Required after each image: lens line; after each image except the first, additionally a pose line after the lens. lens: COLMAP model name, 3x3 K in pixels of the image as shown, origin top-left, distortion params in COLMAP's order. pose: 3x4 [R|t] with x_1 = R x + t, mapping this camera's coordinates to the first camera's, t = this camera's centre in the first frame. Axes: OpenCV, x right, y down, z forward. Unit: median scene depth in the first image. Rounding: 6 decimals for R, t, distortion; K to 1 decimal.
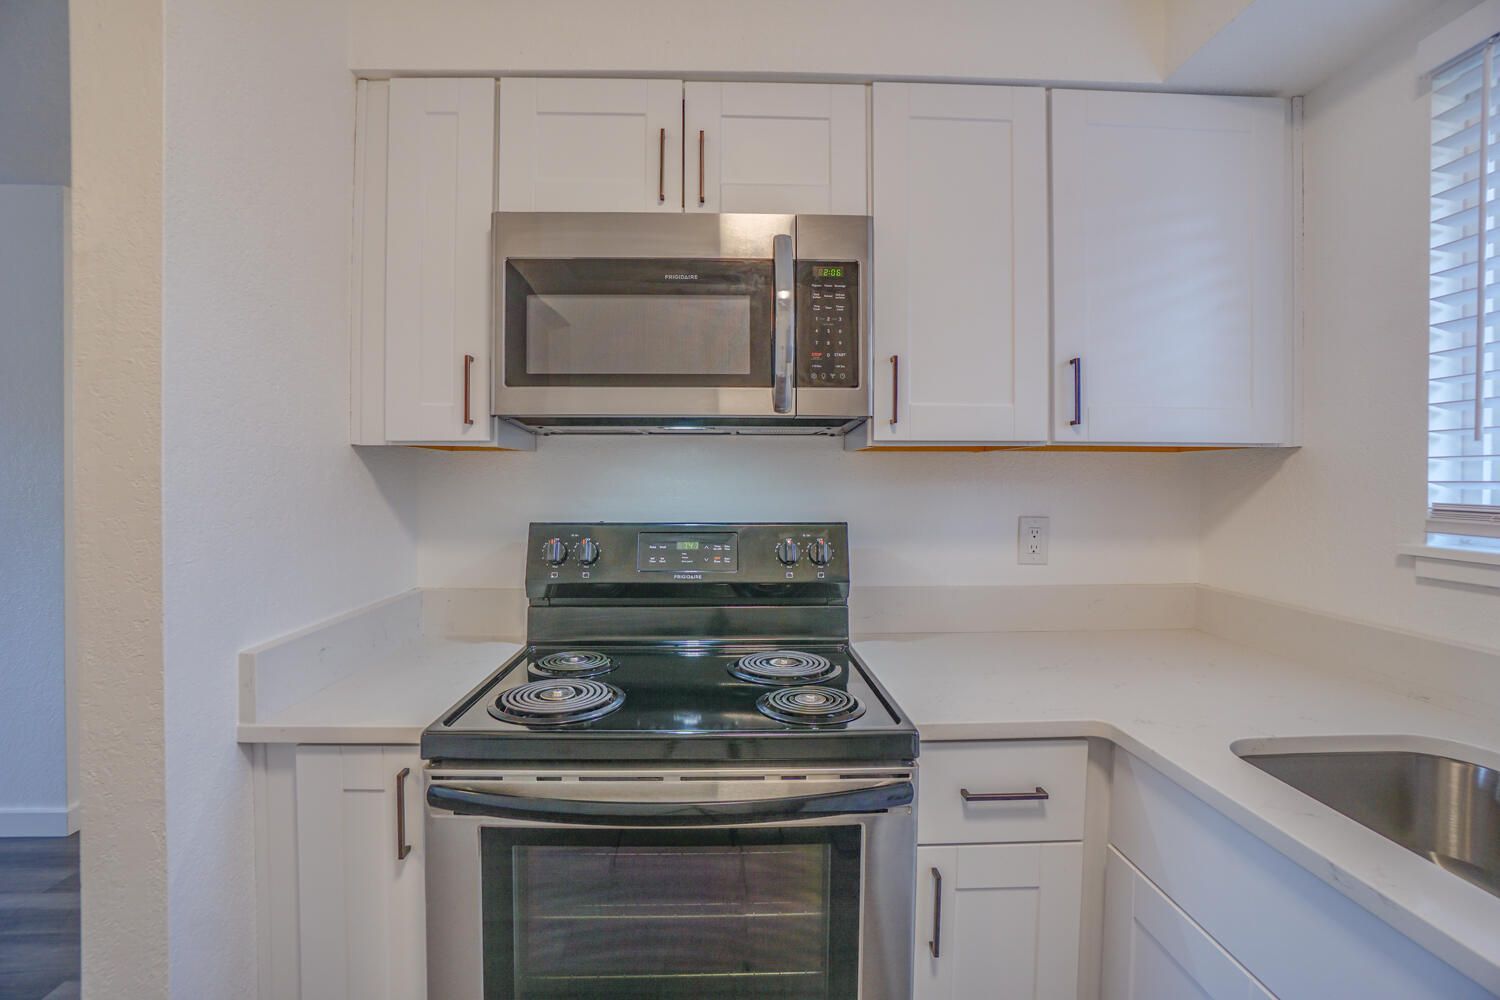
lens RADIAL K [[674.1, 0, 752.4], [0, 674.1, 490.3], [0, 0, 1]] dist [-0.066303, 0.025476]
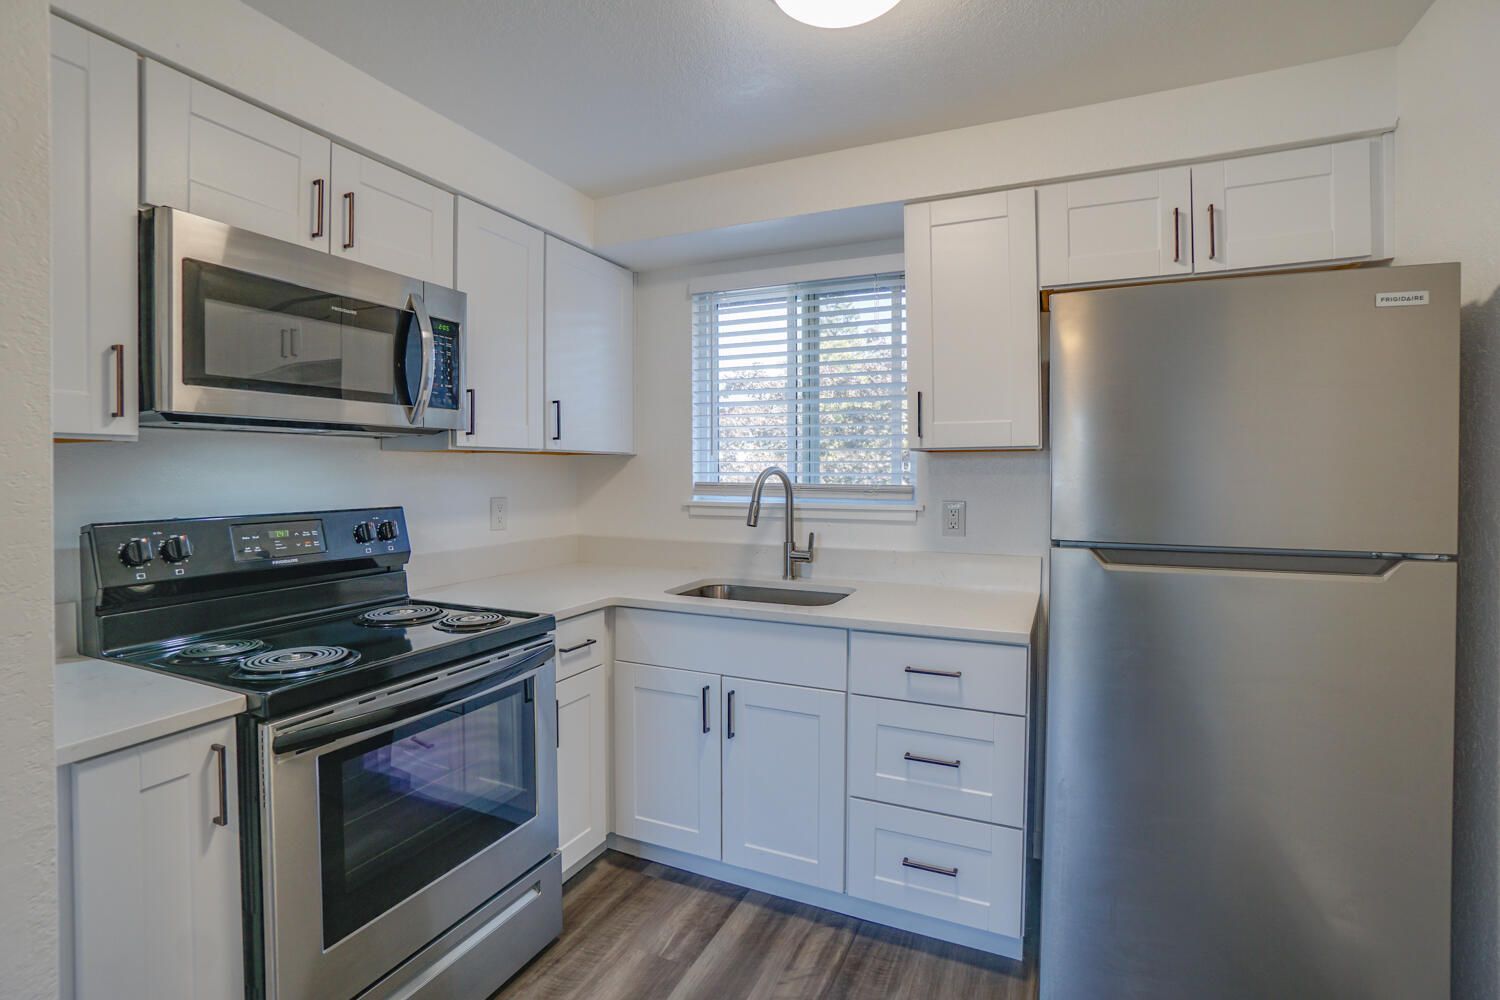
lens RADIAL K [[670.4, 0, 740.9], [0, 670.4, 476.7], [0, 0, 1]] dist [-0.029071, 0.000097]
pose [[0.464604, -0.010593, 0.885455, -0.941896], [0.014694, 0.999883, 0.004252, -0.006822], [-0.885396, 0.011036, 0.464706, -0.235527]]
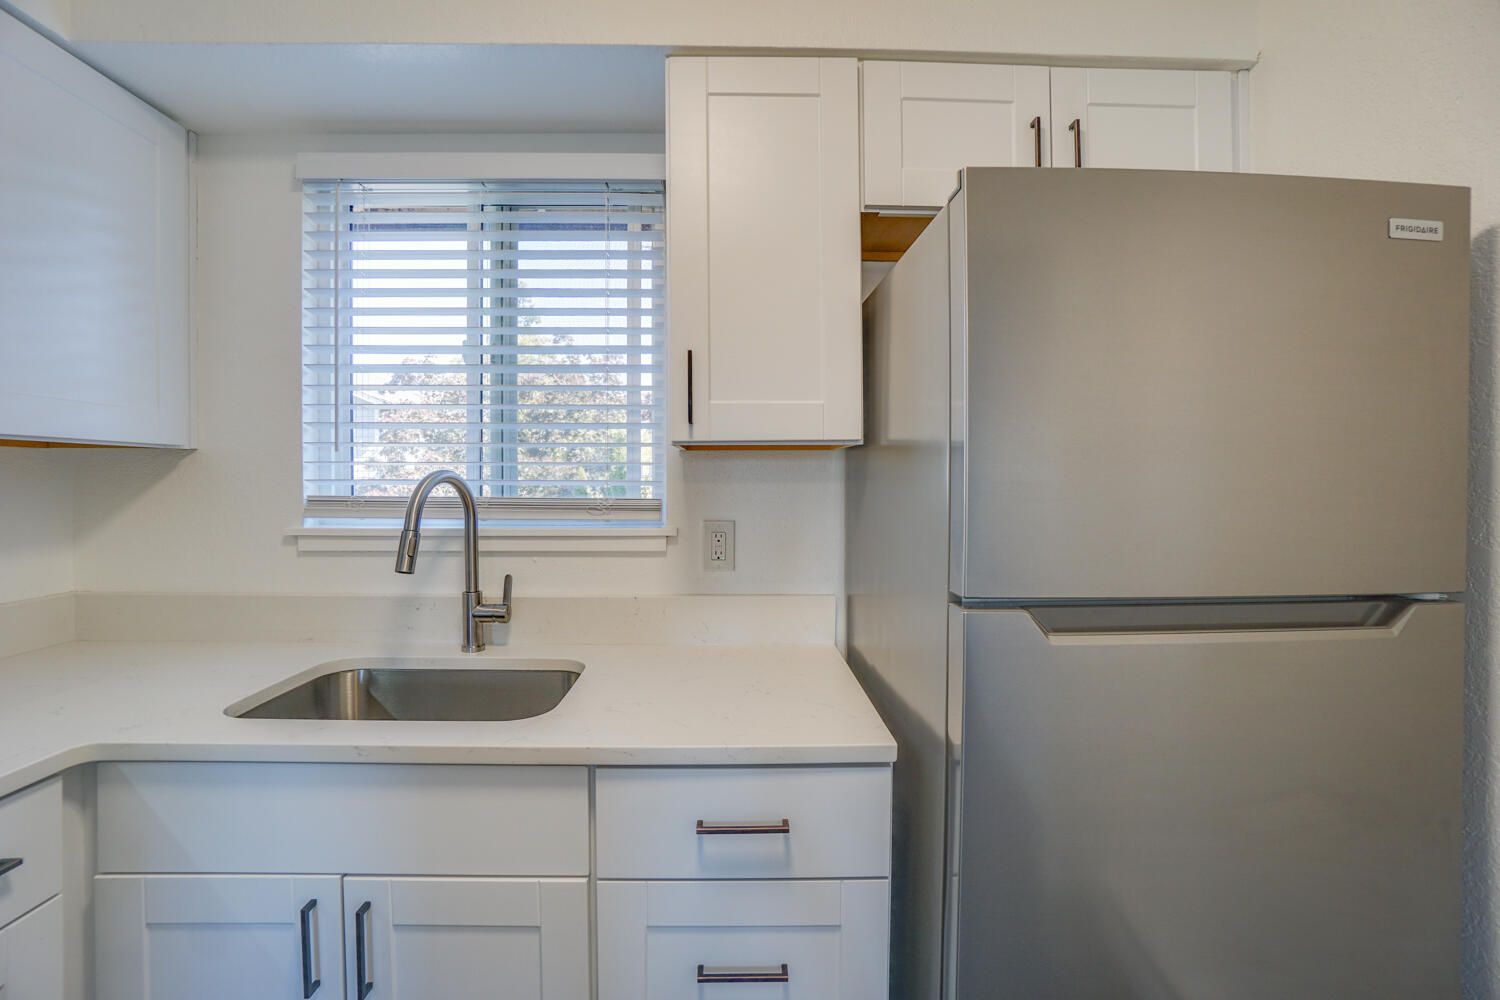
lens RADIAL K [[681.4, 0, 715.9], [0, 681.4, 492.4], [0, 0, 1]] dist [-0.106629, 0.059036]
pose [[0.059082, -0.024496, 0.997953, -0.273782], [0.014025, 0.999621, 0.023707, -0.007977], [-0.998155, 0.012596, 0.059403, 0.058103]]
